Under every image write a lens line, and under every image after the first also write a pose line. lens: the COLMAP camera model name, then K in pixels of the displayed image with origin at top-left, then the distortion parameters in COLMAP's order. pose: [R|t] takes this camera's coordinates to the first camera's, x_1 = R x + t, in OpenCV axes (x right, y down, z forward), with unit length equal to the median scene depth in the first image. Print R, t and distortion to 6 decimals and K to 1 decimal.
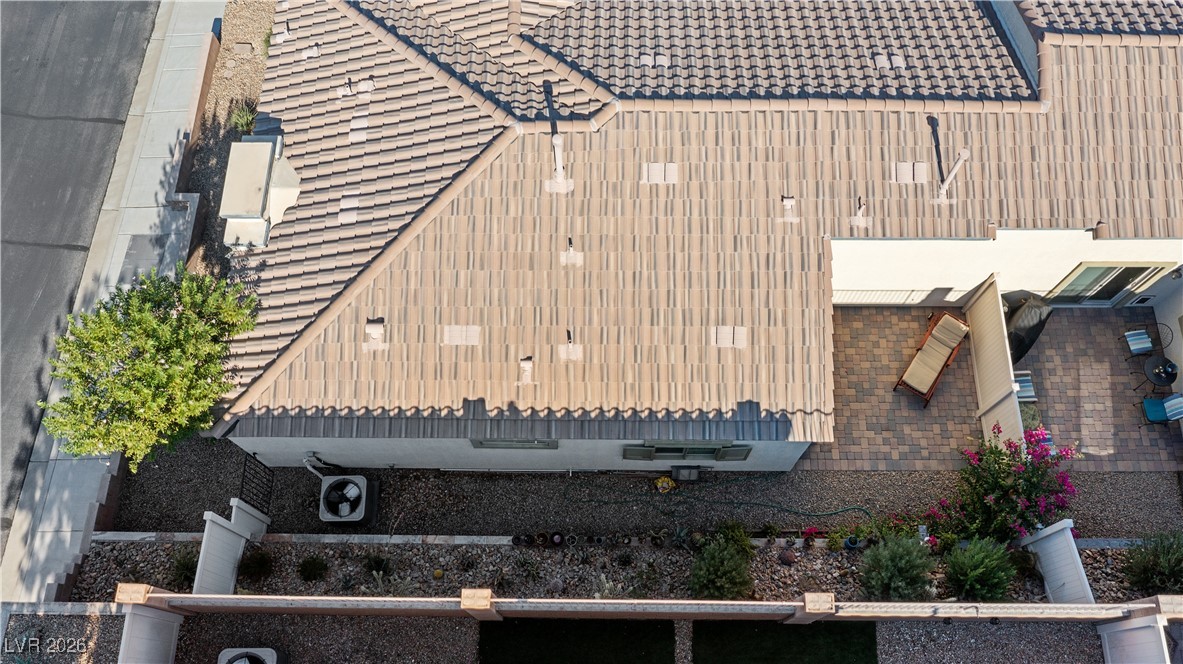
lens RADIAL K [[934.0, 0, 591.5], [0, 934.0, 332.0], [0, 0, 1]] dist [-0.018130, 0.008687]
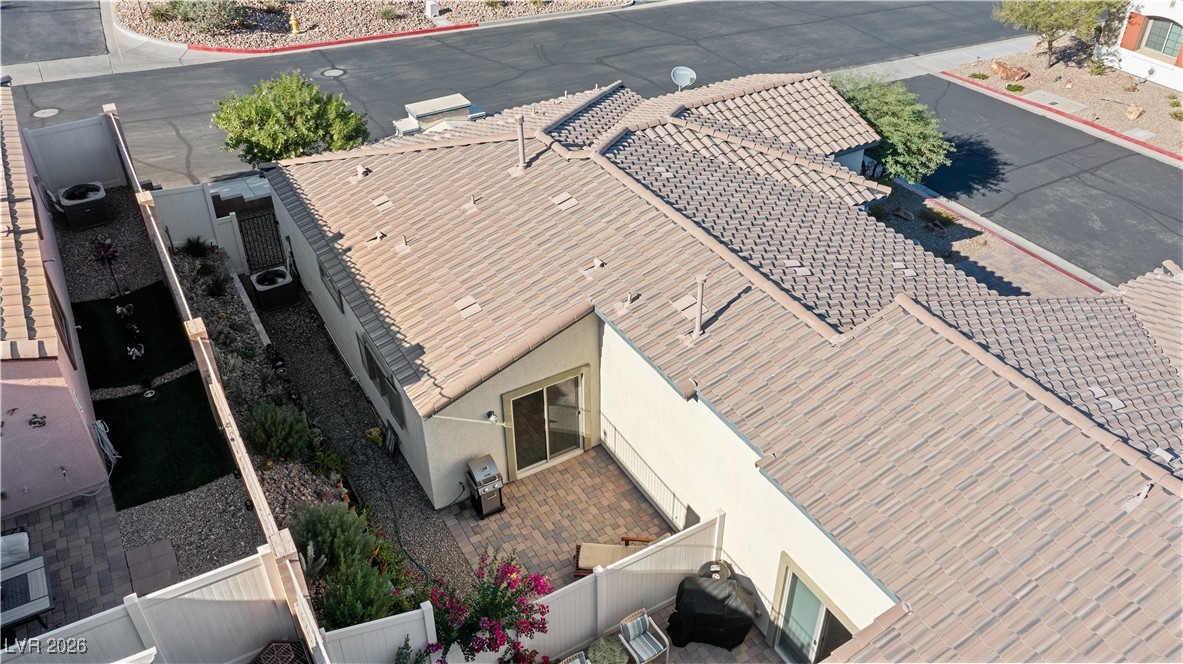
lens RADIAL K [[934.0, 0, 591.5], [0, 934.0, 332.0], [0, 0, 1]] dist [-0.018130, 0.008687]
pose [[0.510244, 0.520528, -0.684618, 0.948911], [-0.800375, 0.578708, -0.156515, 0.074845], [0.314723, 0.627812, 0.711900, 0.295121]]
